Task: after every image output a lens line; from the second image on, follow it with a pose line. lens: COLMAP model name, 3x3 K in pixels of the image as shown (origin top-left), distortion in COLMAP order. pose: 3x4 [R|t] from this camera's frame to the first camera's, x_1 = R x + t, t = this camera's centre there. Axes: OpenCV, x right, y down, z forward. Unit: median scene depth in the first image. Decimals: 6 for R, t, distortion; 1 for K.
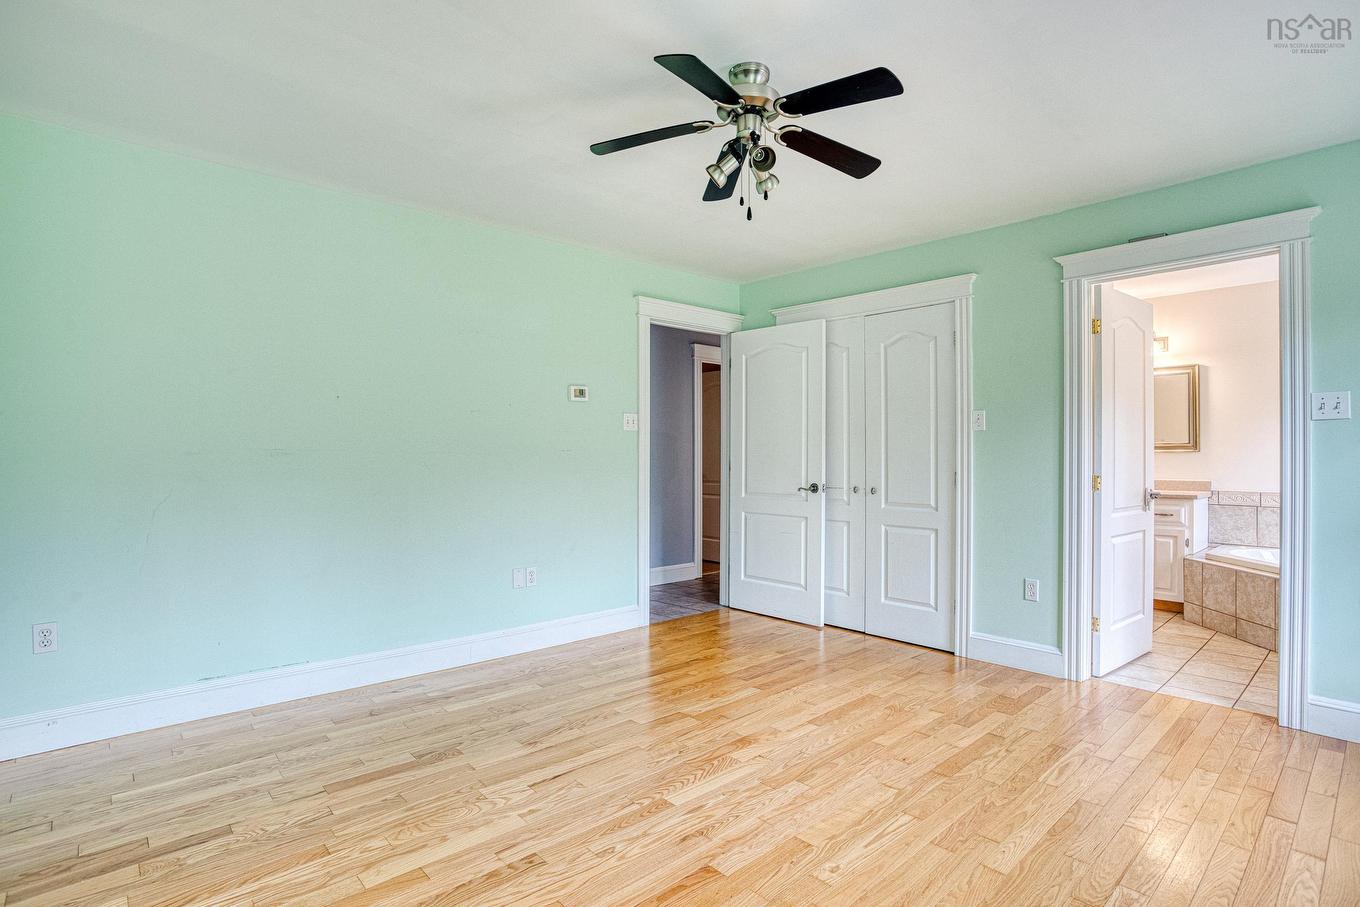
lens RADIAL K [[680.8, 0, 678.3], [0, 680.8, 457.1], [0, 0, 1]] dist [0.002046, 0.000373]
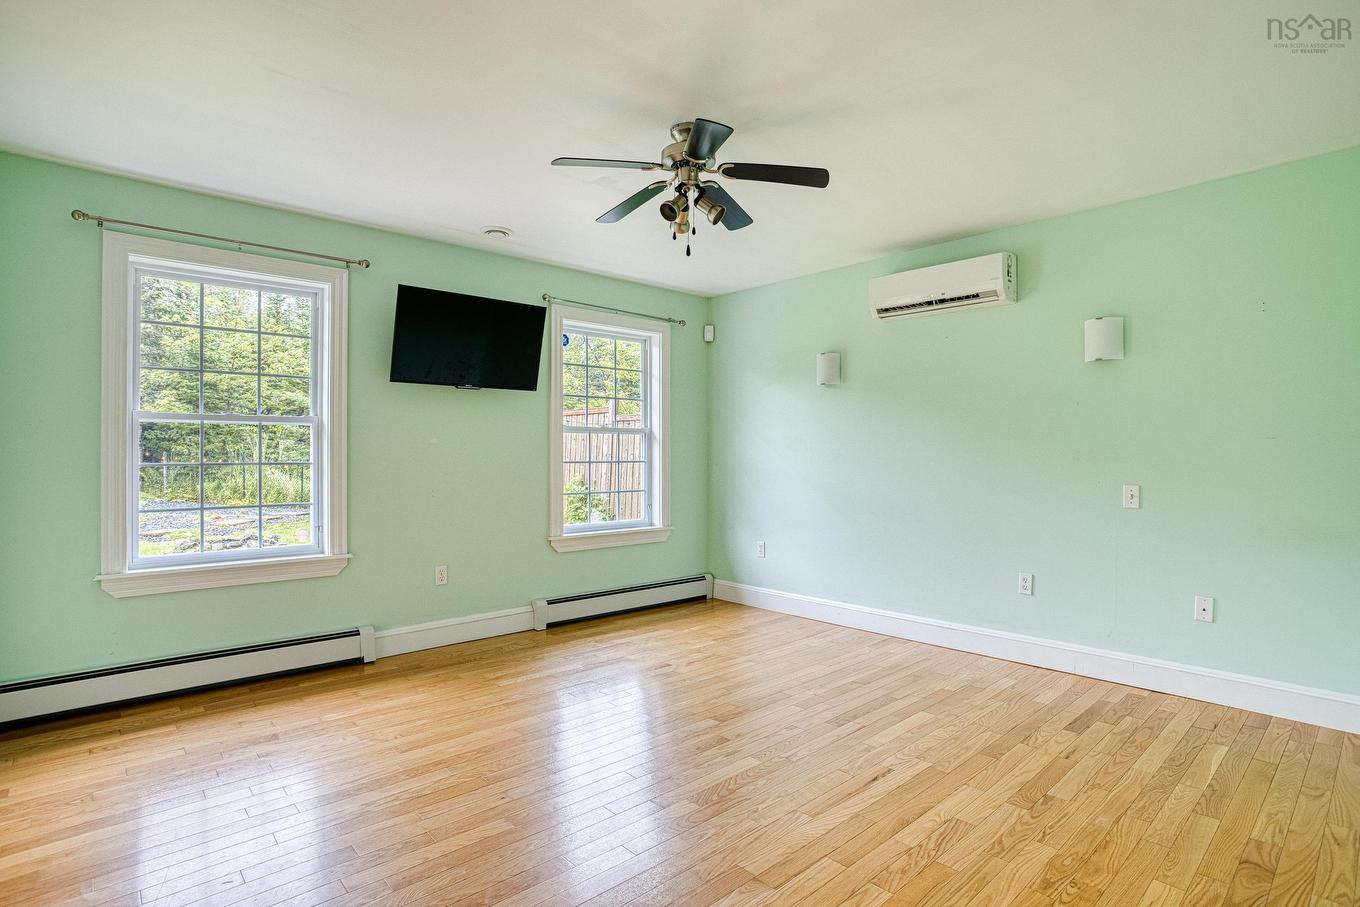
lens RADIAL K [[680.8, 0, 682.2], [0, 680.8, 446.4], [0, 0, 1]] dist [0.002046, 0.000373]
pose [[-0.999994, -0.003183, 0.001012, 0.113755], [-0.003188, 0.999982, -0.005063, -0.012444], [-0.000996, -0.005066, -0.999987, 2.211030]]
